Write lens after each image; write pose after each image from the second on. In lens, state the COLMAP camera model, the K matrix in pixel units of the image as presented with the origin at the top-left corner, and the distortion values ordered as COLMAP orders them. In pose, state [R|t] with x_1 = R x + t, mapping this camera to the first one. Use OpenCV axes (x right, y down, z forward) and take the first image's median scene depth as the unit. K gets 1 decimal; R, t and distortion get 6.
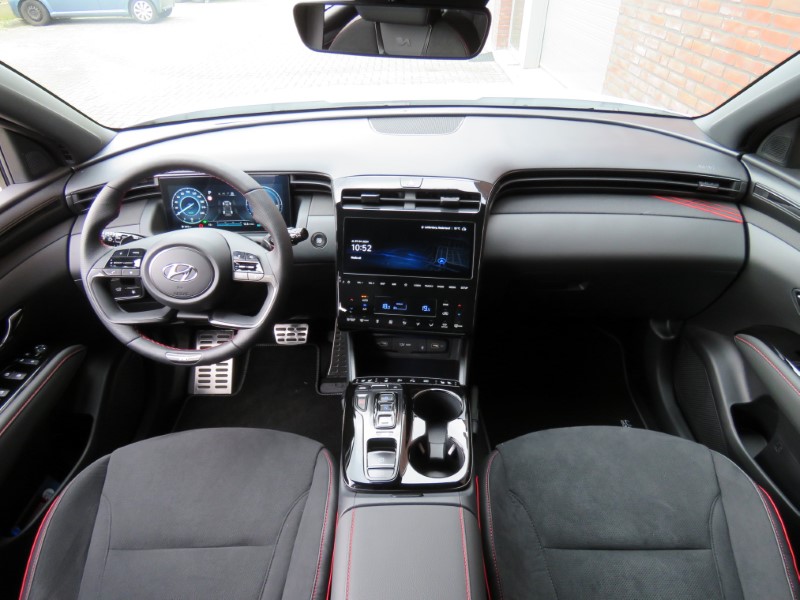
lens RADIAL K [[507.8, 0, 400.0], [0, 507.8, 300.0], [0, 0, 1]] dist [-0.001764, 0.000808]
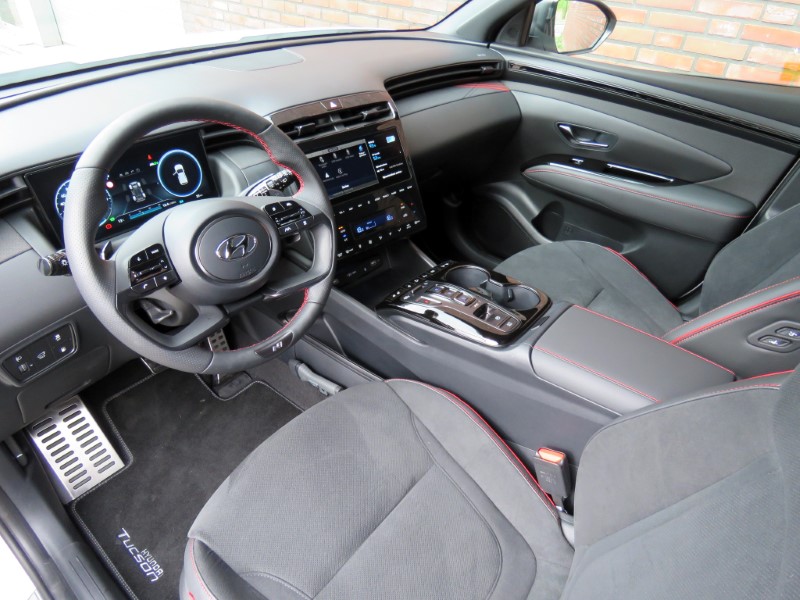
lens RADIAL K [[507.8, 0, 400.0], [0, 507.8, 300.0], [0, 0, 1]] dist [-0.001764, 0.000808]
pose [[0.640693, -0.427724, 0.637624, -0.663923], [0.402511, 0.894304, 0.195460, -0.027344], [-0.653833, 0.131421, 0.745139, 0.209552]]
